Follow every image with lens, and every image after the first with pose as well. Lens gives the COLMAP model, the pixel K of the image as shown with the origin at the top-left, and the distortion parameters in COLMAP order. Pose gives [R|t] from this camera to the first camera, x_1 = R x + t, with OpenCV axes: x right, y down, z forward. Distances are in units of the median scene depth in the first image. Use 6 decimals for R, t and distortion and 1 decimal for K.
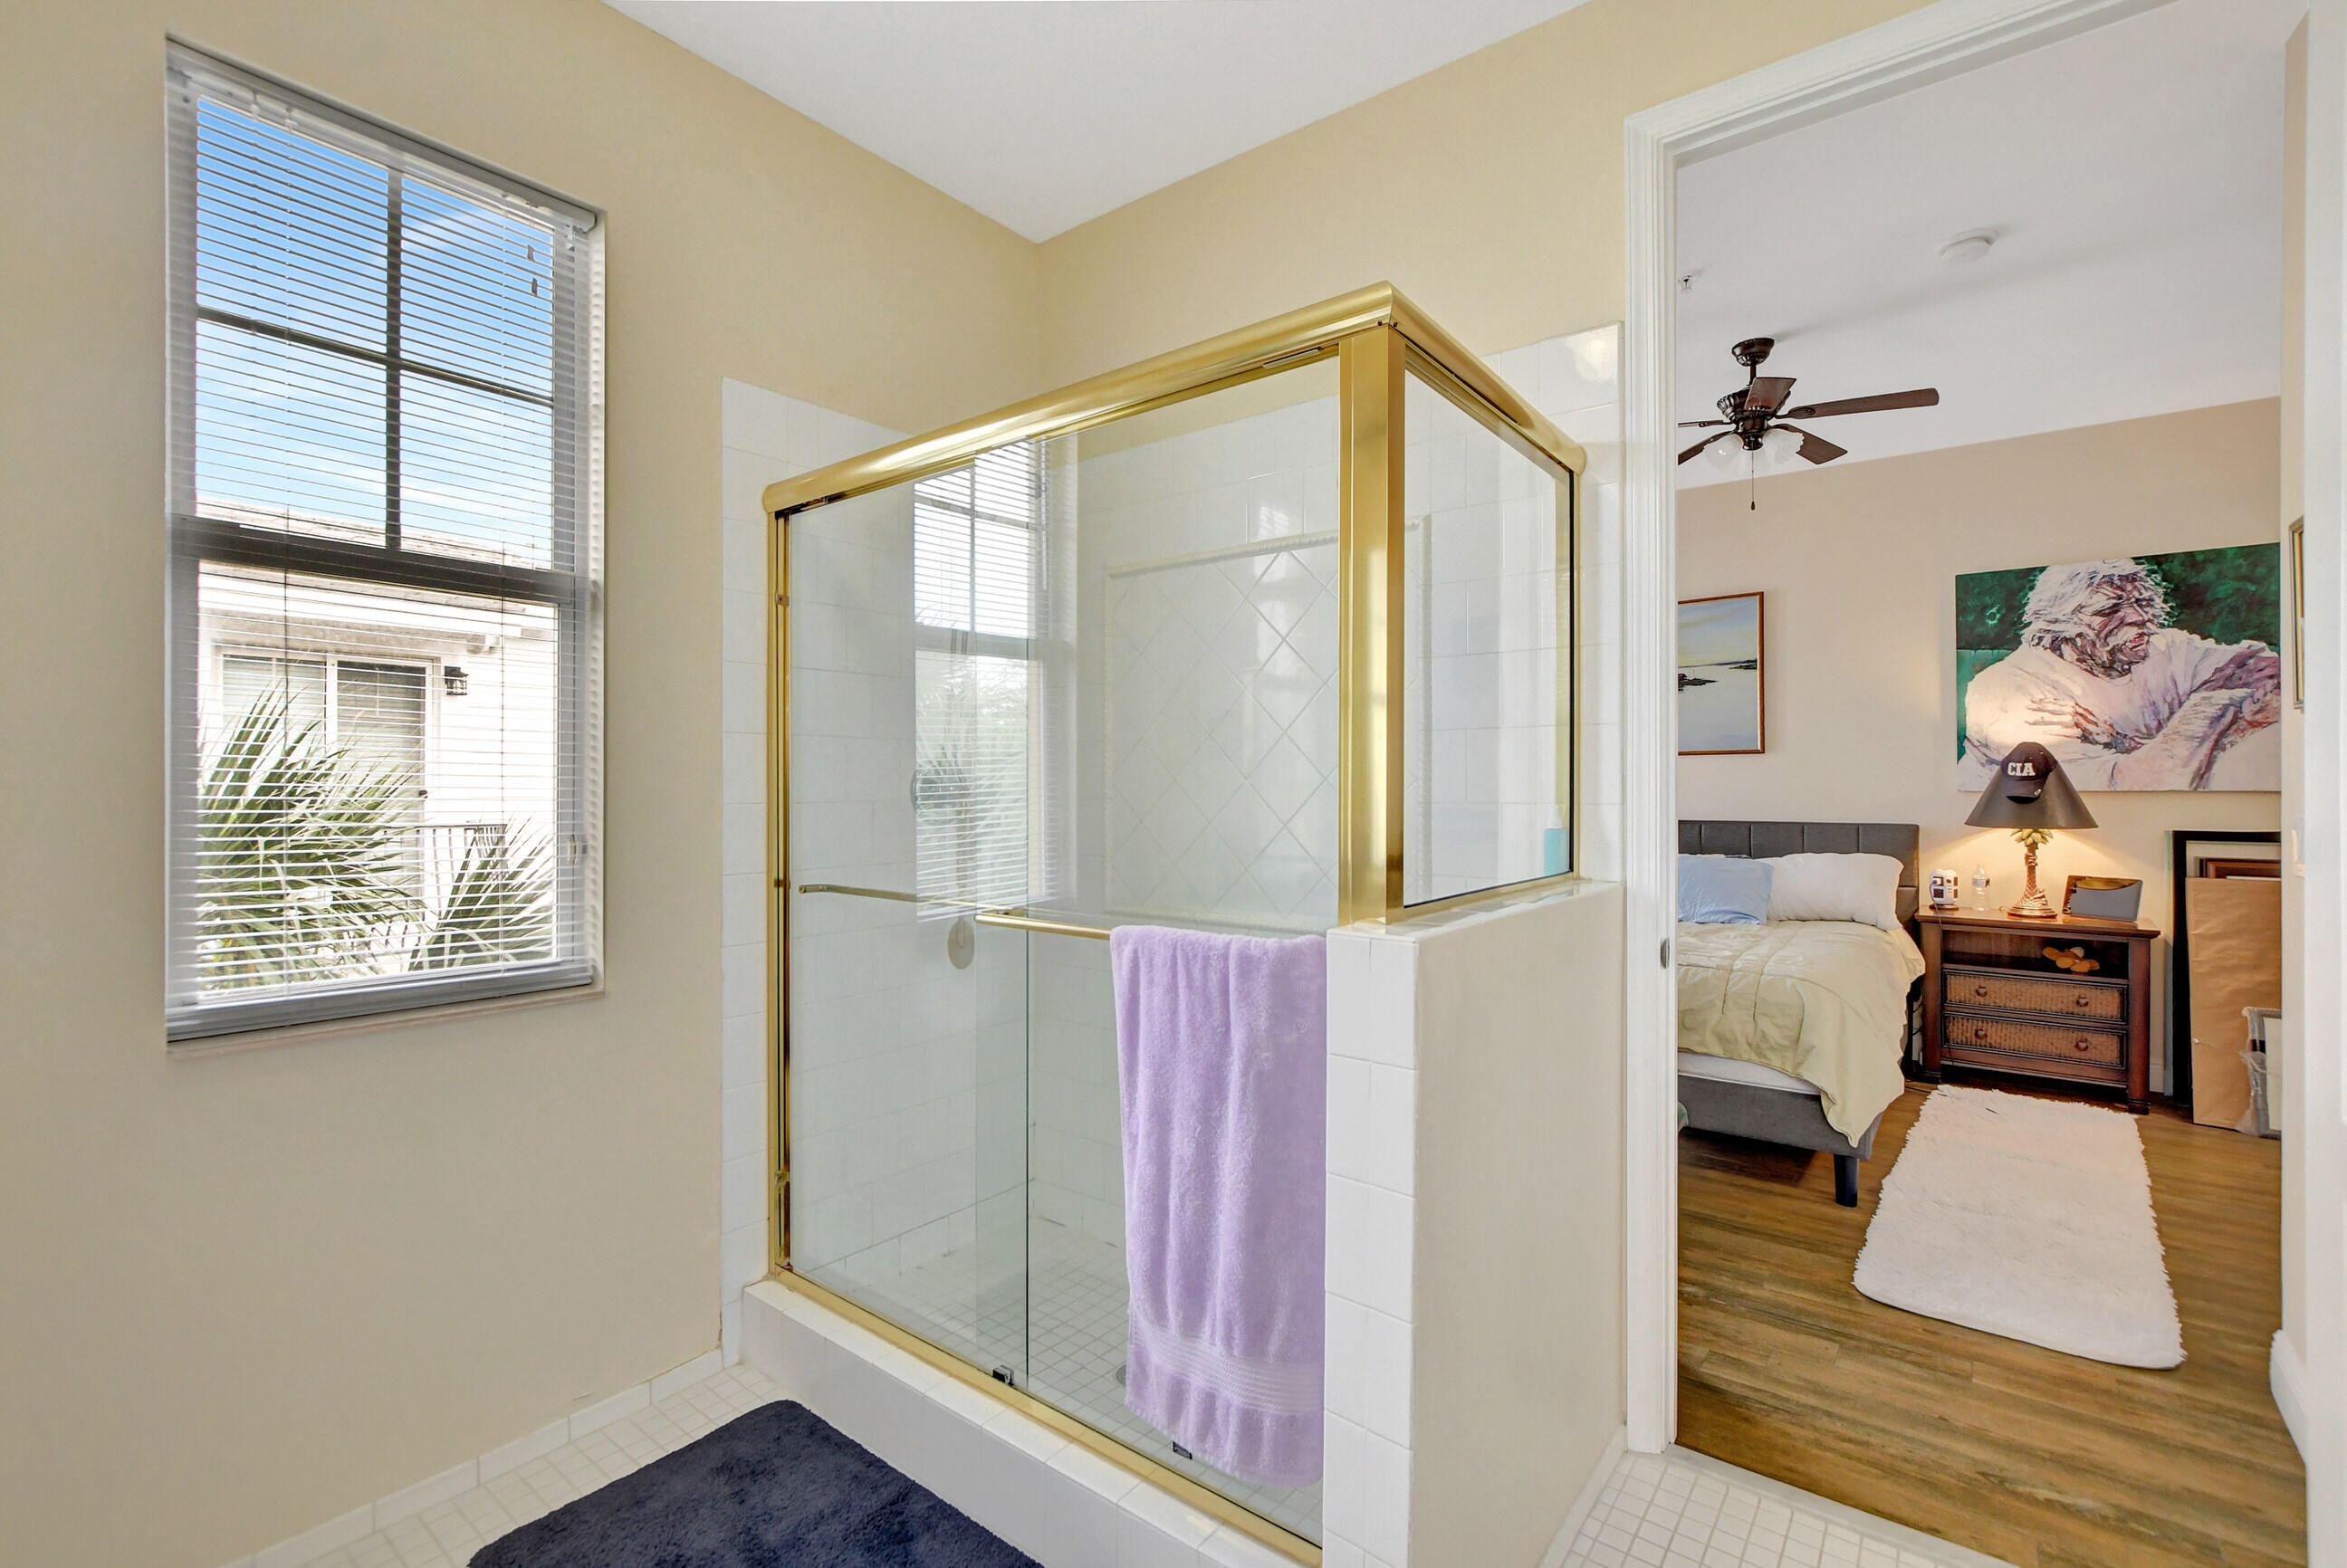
lens RADIAL K [[1062.2, 0, 1145.5], [0, 1062.2, 795.9], [0, 0, 1]] dist [0.000010, -0.000001]
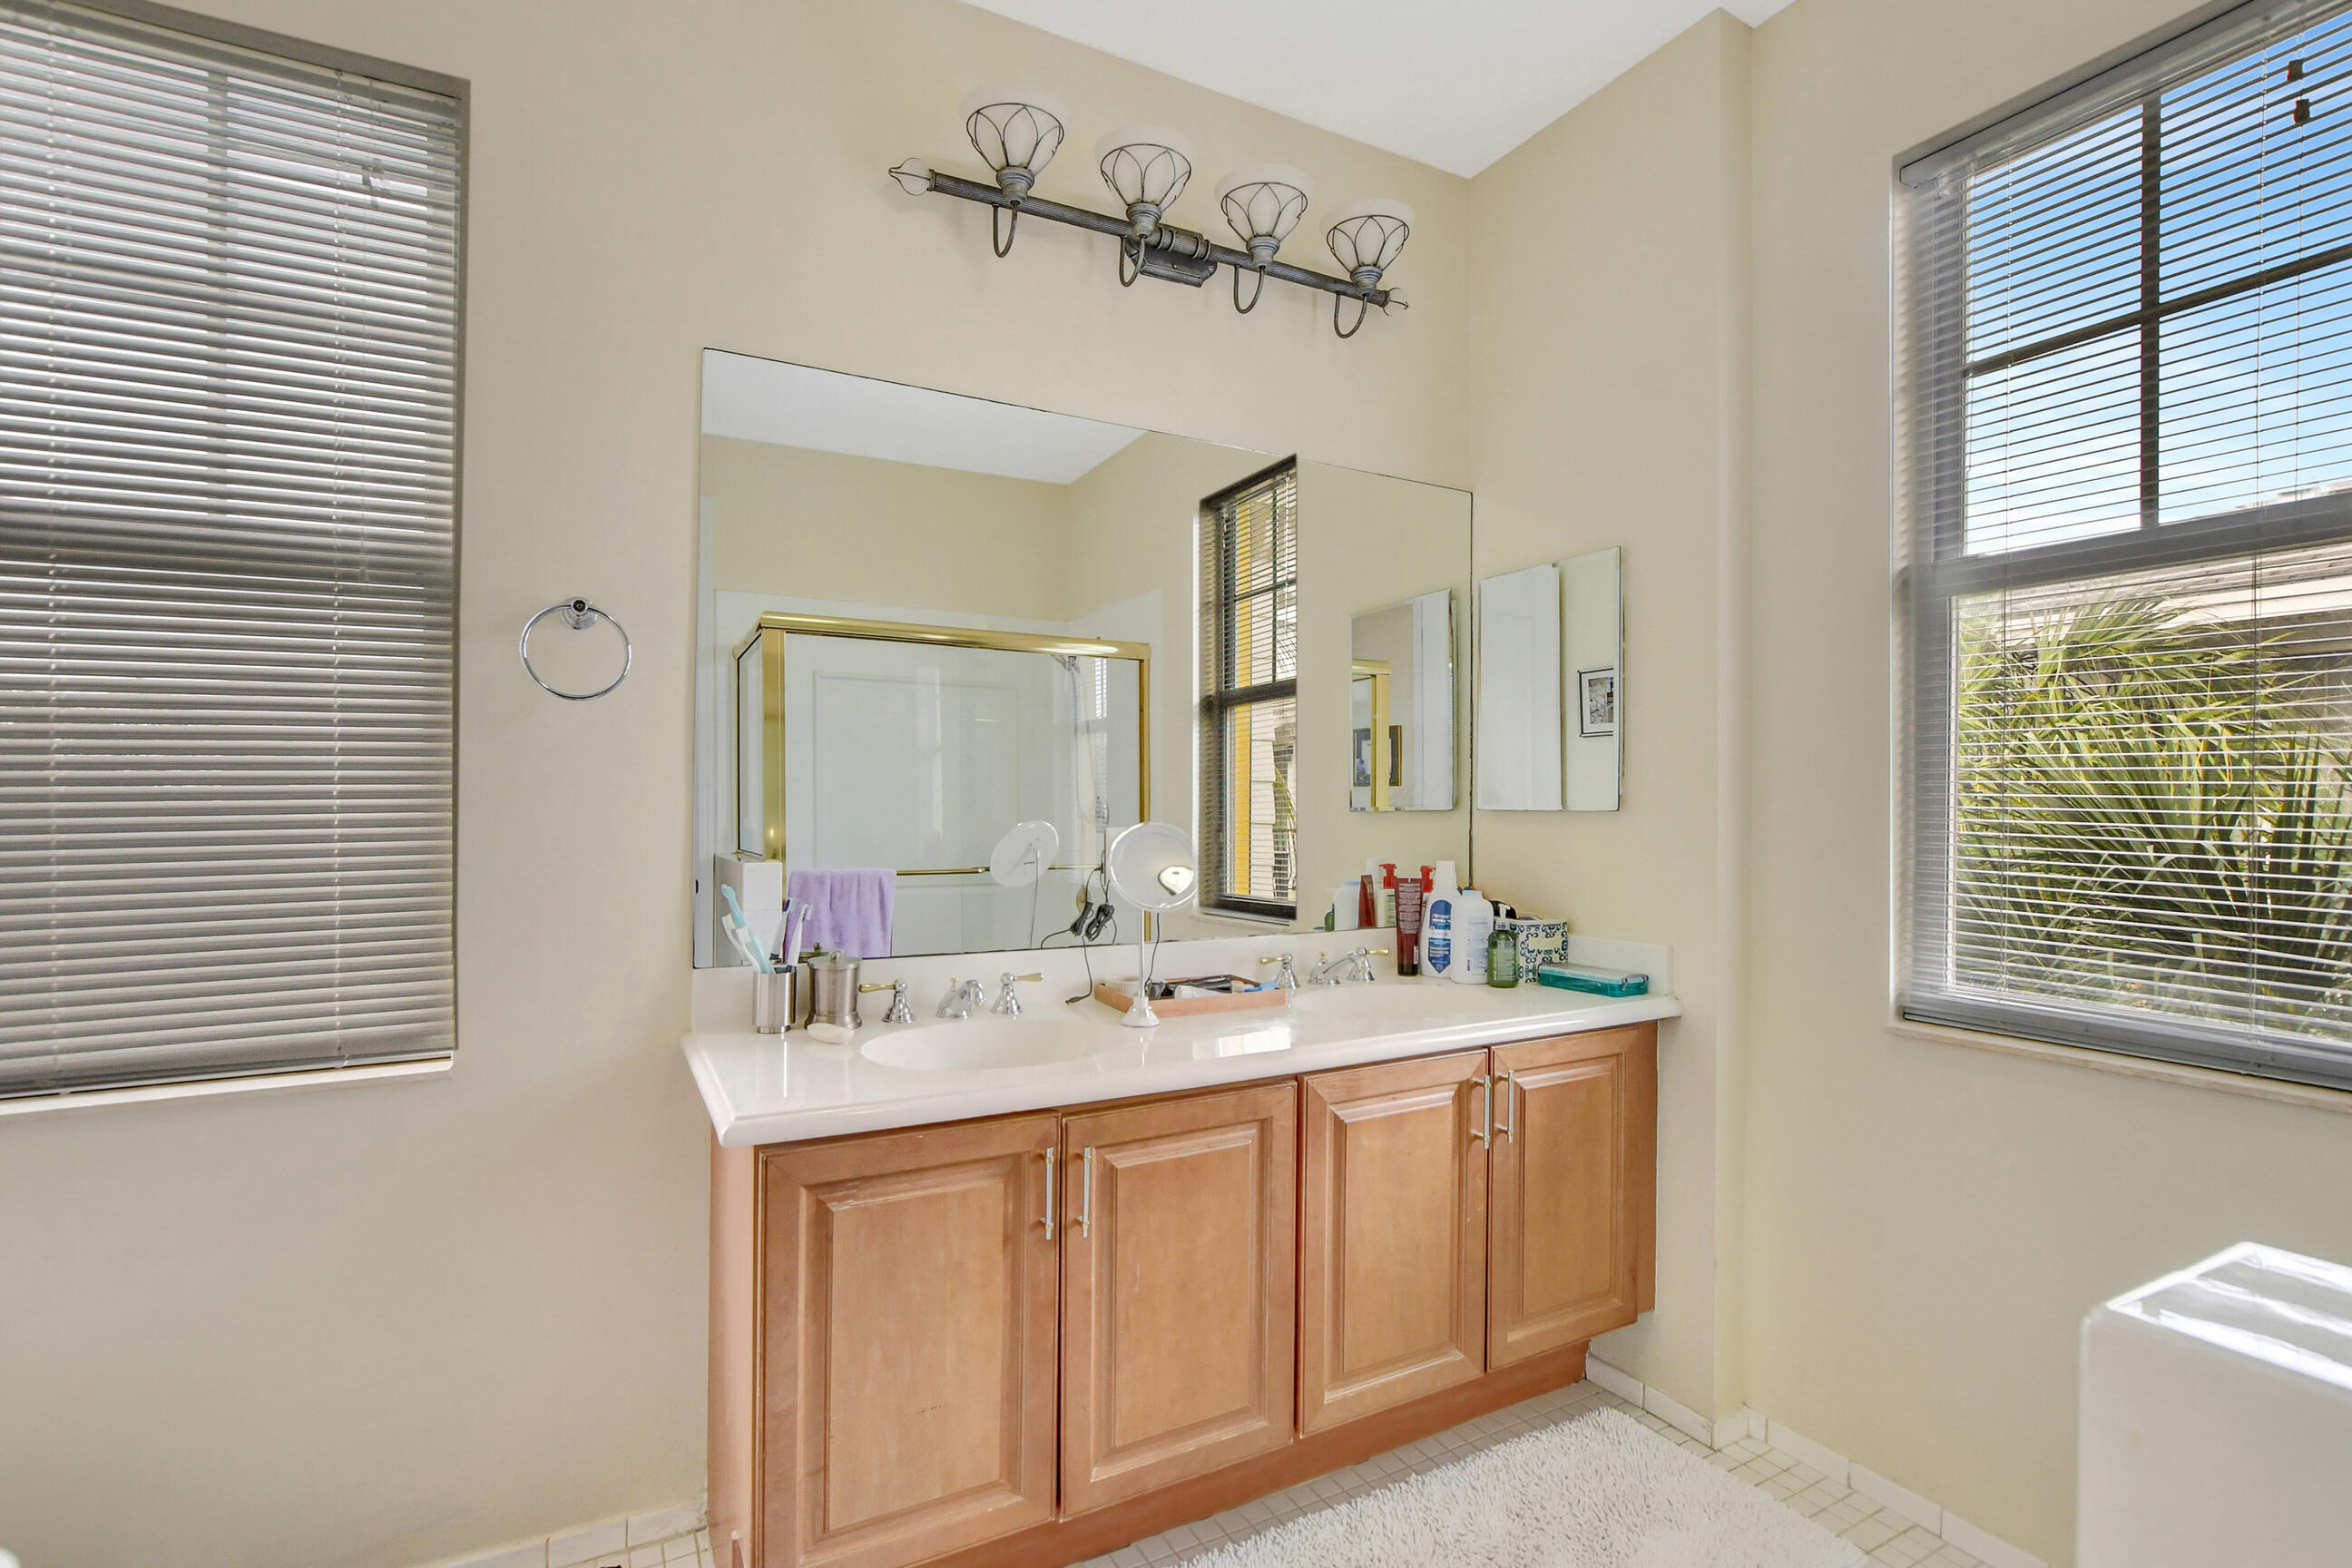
lens RADIAL K [[1064.6, 0, 1147.9], [0, 1064.6, 795.9], [0, 0, 1]] dist [0.000010, -0.000001]
pose [[-0.407141, 0.015375, -0.913236, 0.471055], [-0.001850, 0.999842, 0.017658, -0.032433], [0.913363, 0.008879, -0.407049, 0.677346]]
